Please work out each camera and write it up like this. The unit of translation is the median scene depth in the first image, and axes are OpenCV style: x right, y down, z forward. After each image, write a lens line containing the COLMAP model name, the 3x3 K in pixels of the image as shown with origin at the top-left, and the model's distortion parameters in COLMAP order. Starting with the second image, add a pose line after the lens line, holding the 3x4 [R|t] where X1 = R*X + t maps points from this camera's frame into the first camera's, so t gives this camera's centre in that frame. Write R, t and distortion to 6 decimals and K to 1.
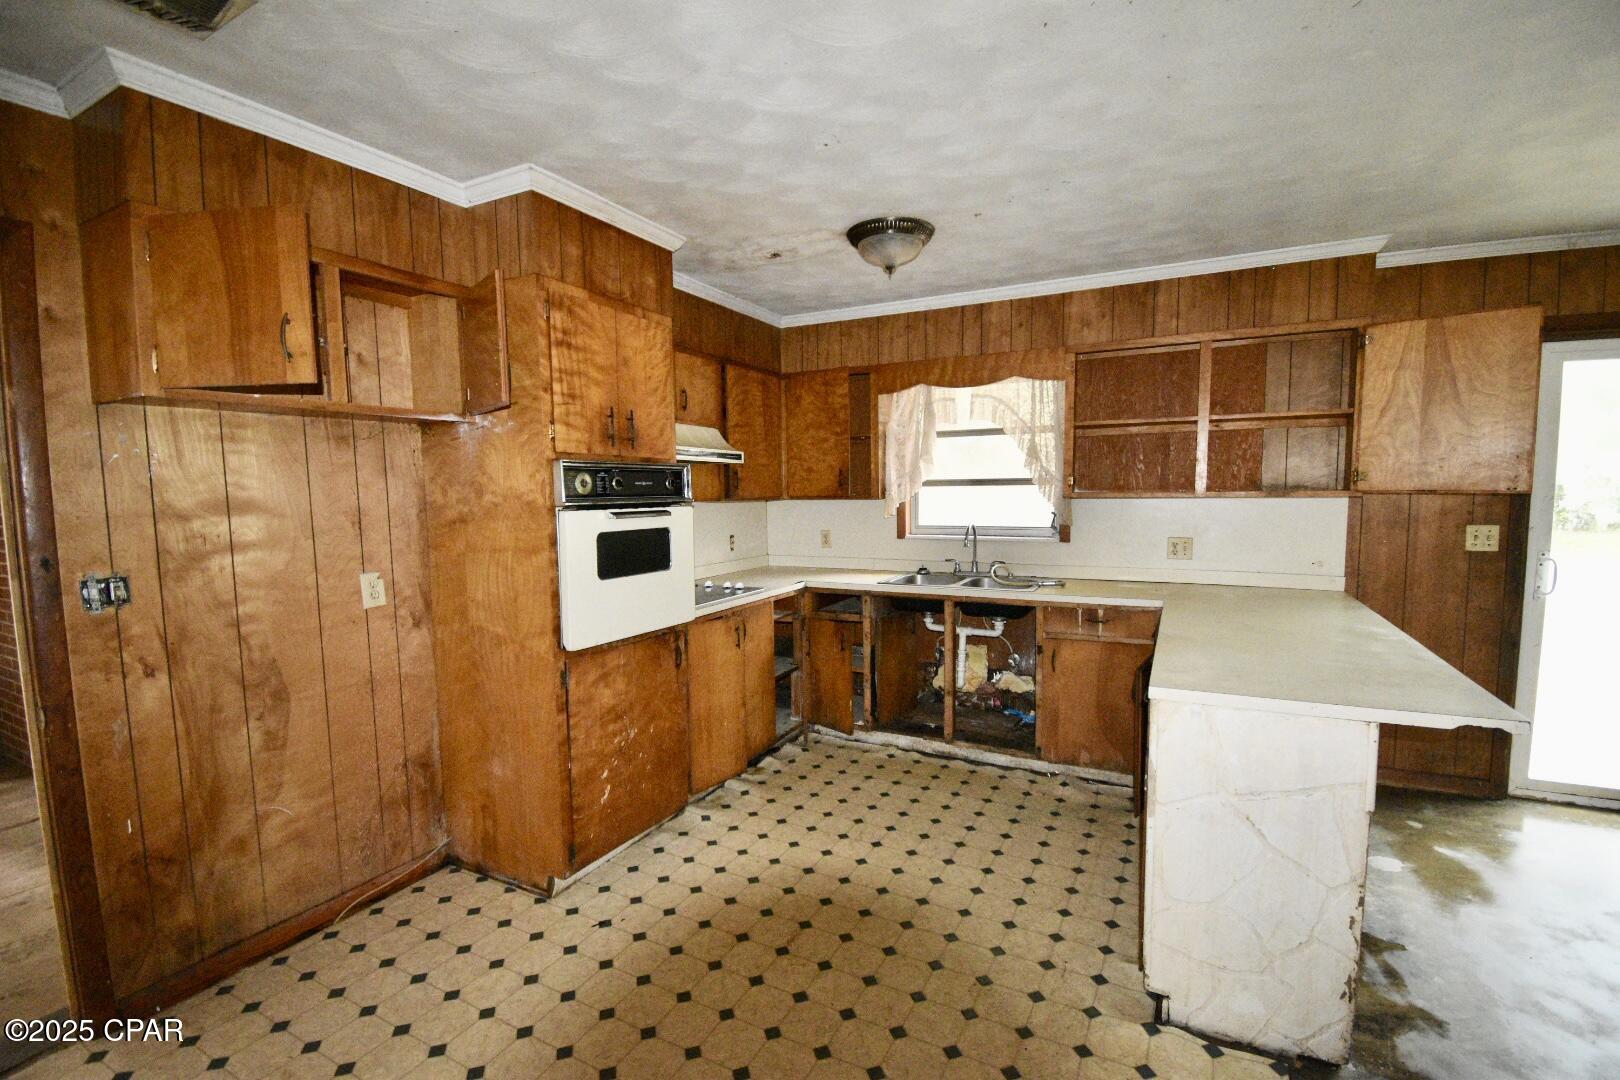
lens RADIAL K [[713.4, 0, 817.5], [0, 713.4, 548.6], [0, 0, 1]] dist [0.010561, -0.022310]
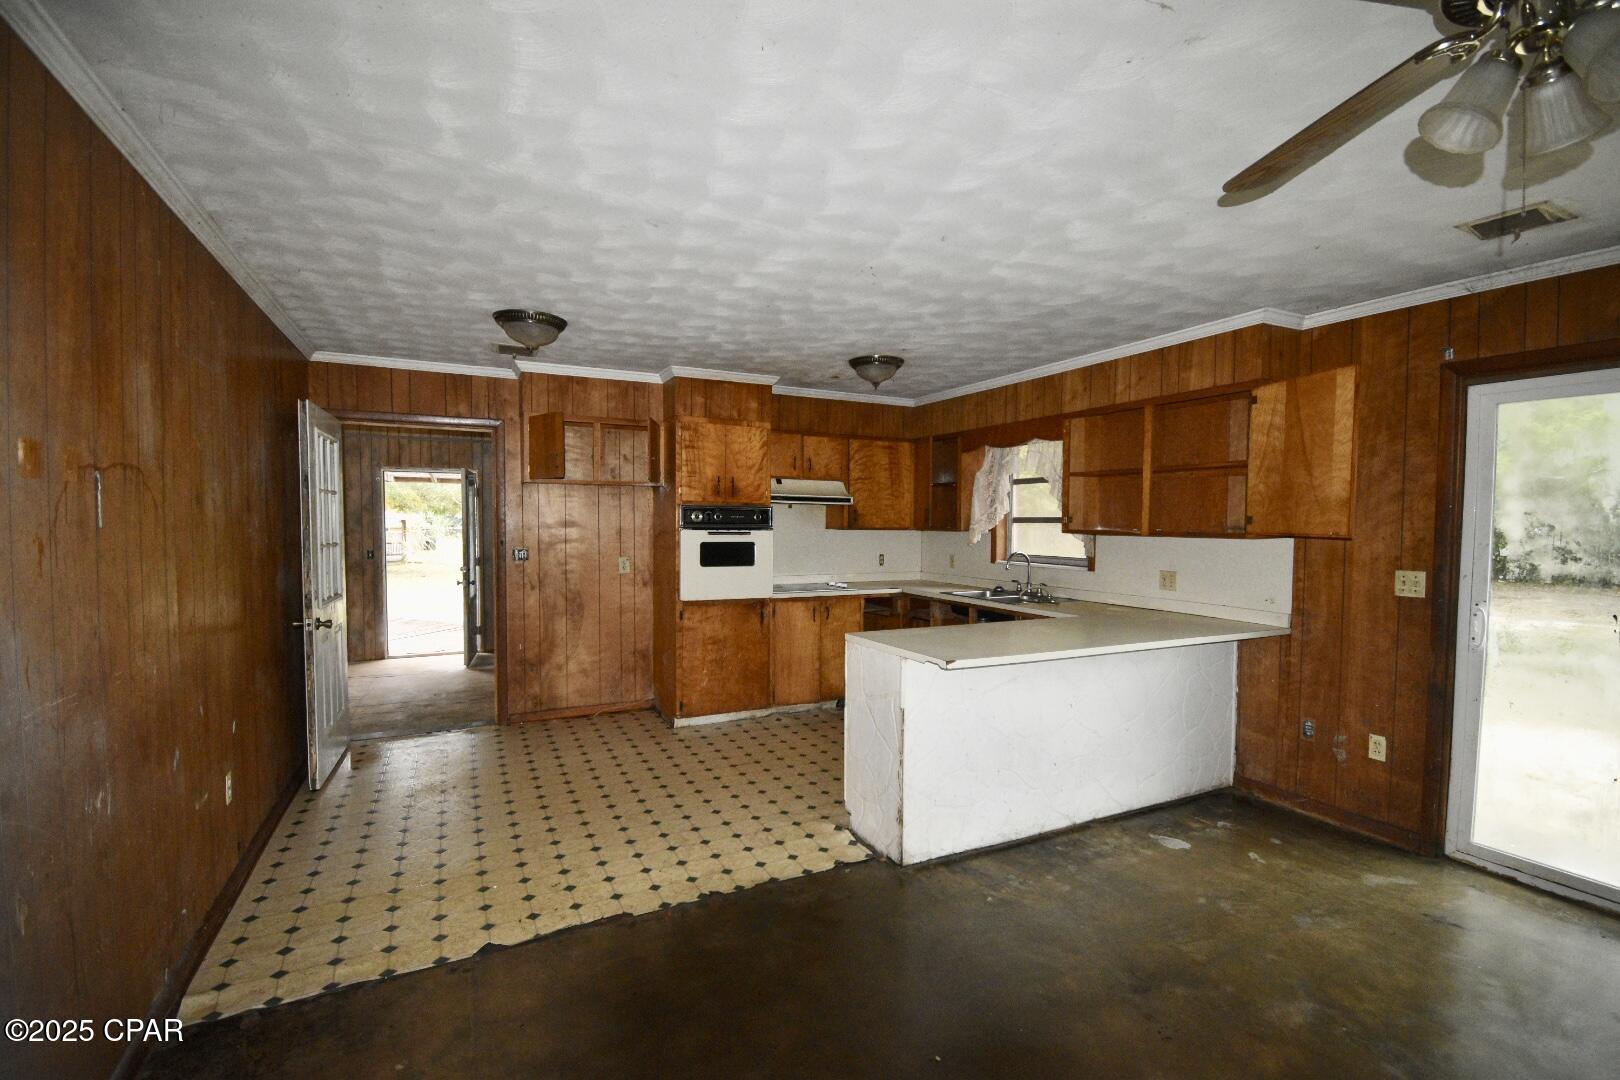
lens RADIAL K [[705.9, 0, 813.5], [0, 705.9, 549.4], [0, 0, 1]] dist [0.001599, -0.019271]
pose [[0.807908, 0.042031, -0.587808, 0.976711], [-0.067358, 0.997502, -0.021254, 0.016527], [0.585446, 0.056764, 0.808722, -0.338122]]
